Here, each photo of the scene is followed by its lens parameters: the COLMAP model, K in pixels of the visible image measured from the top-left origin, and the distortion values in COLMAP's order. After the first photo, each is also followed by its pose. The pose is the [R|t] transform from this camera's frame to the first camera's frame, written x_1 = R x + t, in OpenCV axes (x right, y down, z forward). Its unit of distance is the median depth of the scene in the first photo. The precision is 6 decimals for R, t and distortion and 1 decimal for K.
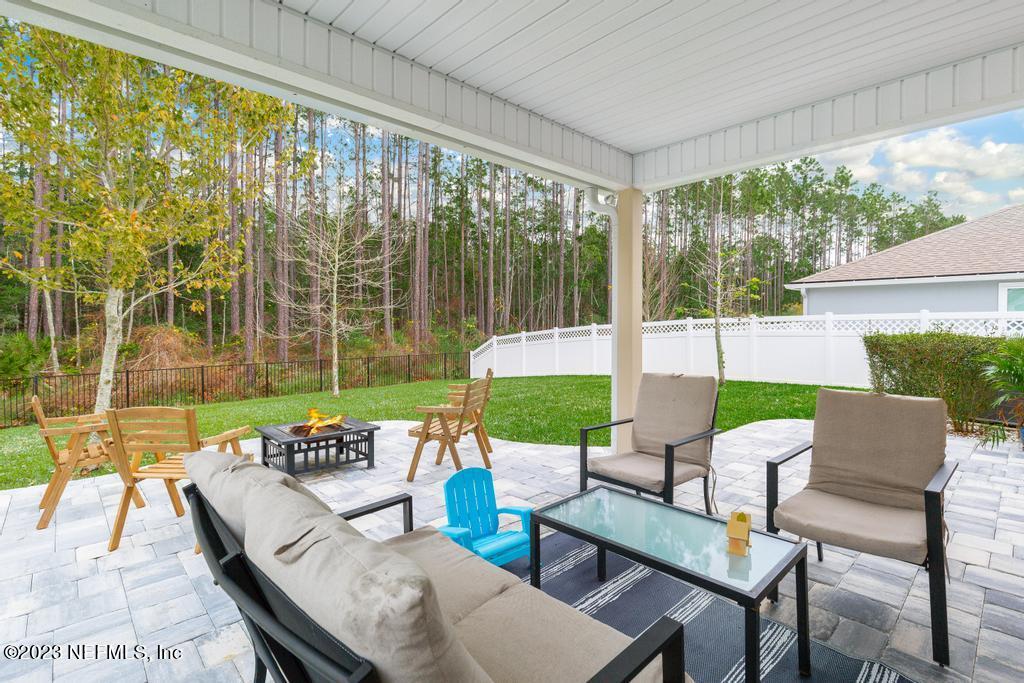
lens RADIAL K [[477.8, 0, 503.6], [0, 477.8, 335.4], [0, 0, 1]] dist [0.005621, 0.000077]
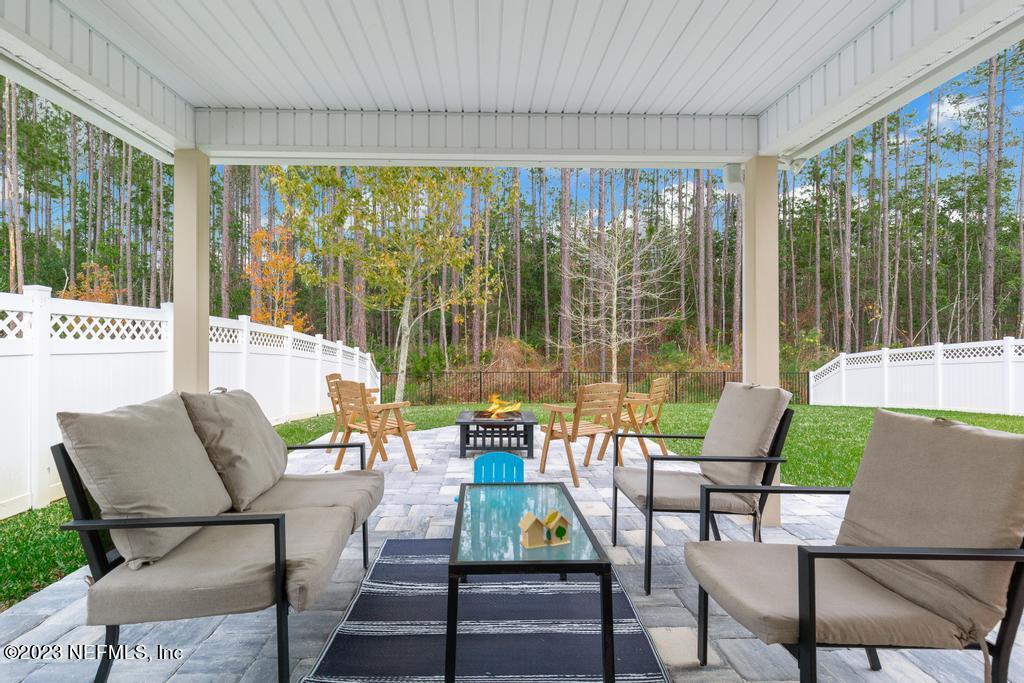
lens RADIAL K [[477.8, 0, 485.6], [0, 477.8, 343.7], [0, 0, 1]] dist [0.005621, 0.000077]
pose [[0.746248, 0.012487, -0.665550, 0.089991], [-0.022598, 0.999723, -0.006582, 0.004660], [0.665284, 0.019951, 0.746324, 0.018578]]
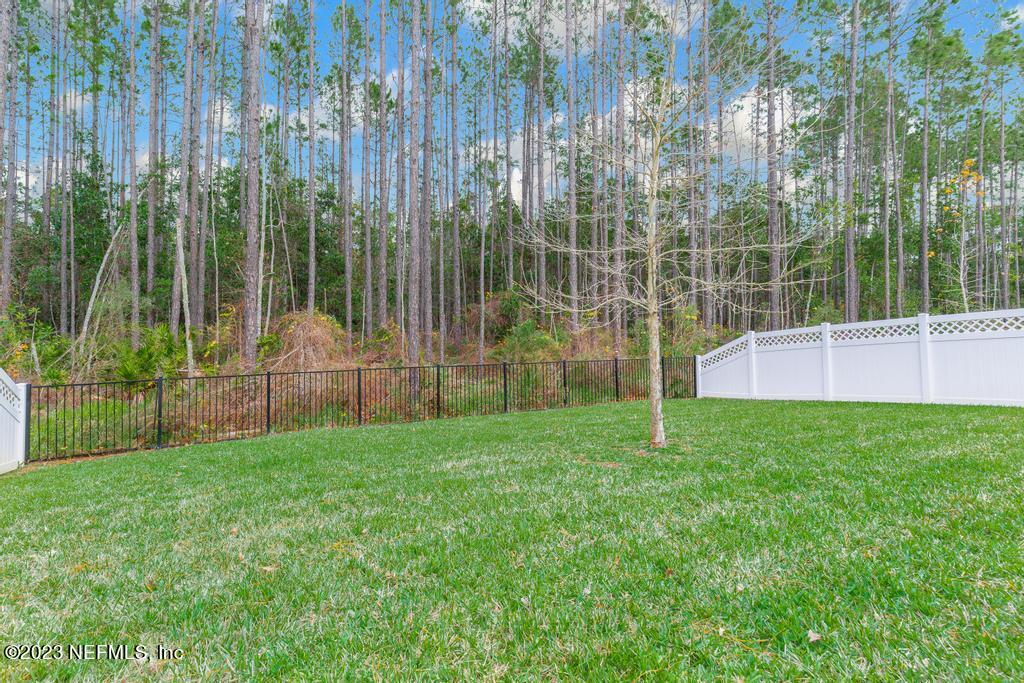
lens RADIAL K [[477.8, 0, 431.2], [0, 477.8, 324.5], [0, 0, 1]] dist [0.005621, 0.000077]
pose [[0.948965, -0.003015, -0.315368, -0.303952], [-0.008719, 0.999321, -0.035791, 0.023731], [0.315262, 0.036714, 0.948294, 0.368539]]
